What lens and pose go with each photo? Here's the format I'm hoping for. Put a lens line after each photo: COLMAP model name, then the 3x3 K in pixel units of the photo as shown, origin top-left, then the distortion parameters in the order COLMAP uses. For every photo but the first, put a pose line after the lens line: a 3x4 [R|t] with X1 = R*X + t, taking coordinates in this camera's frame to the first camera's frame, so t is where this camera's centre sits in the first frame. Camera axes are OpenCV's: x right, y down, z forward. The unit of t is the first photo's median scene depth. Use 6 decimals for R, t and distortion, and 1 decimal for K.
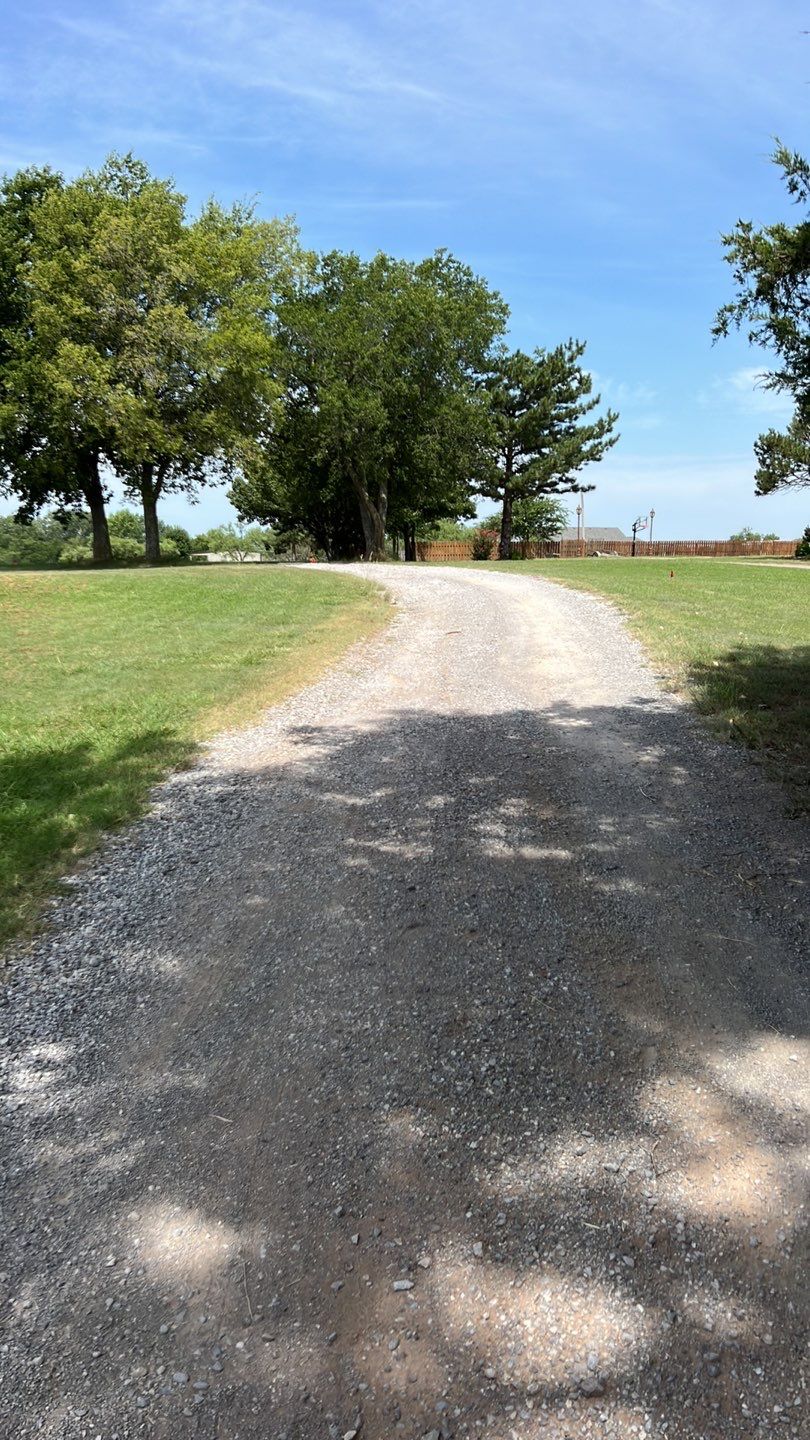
lens RADIAL K [[1001.5, 0, 401.7], [0, 1001.5, 728.2], [0, 0, 1]] dist [0.052539, -0.071177]
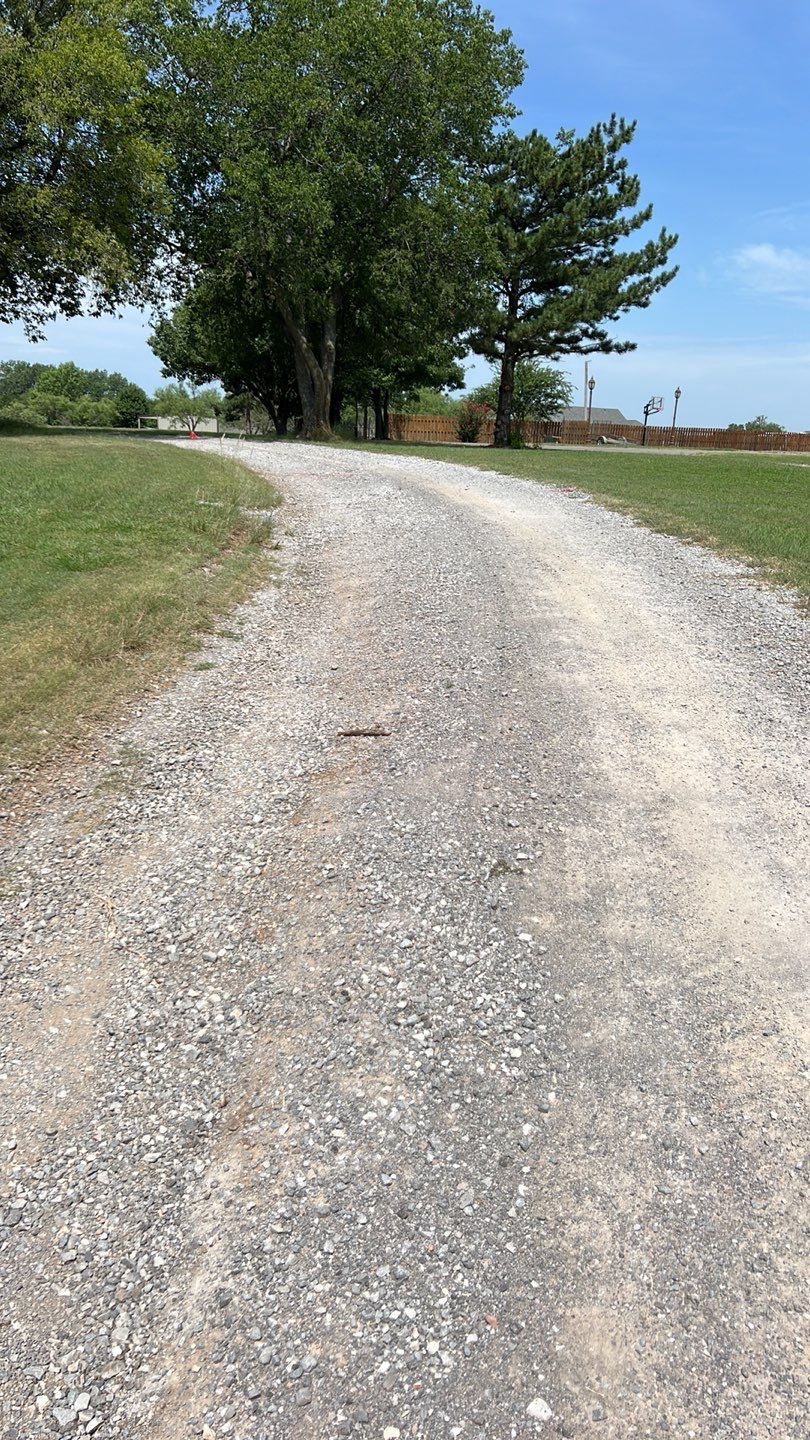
lens RADIAL K [[1081.0, 0, 433.6], [0, 1081.0, 723.1], [0, 0, 1]] dist [0.003135, 0.001518]
pose [[0.997872, 0.031103, 0.057308, 0.018987], [-0.036347, 0.995015, 0.092861, -0.045408], [-0.054134, -0.094747, 0.994028, 0.242008]]
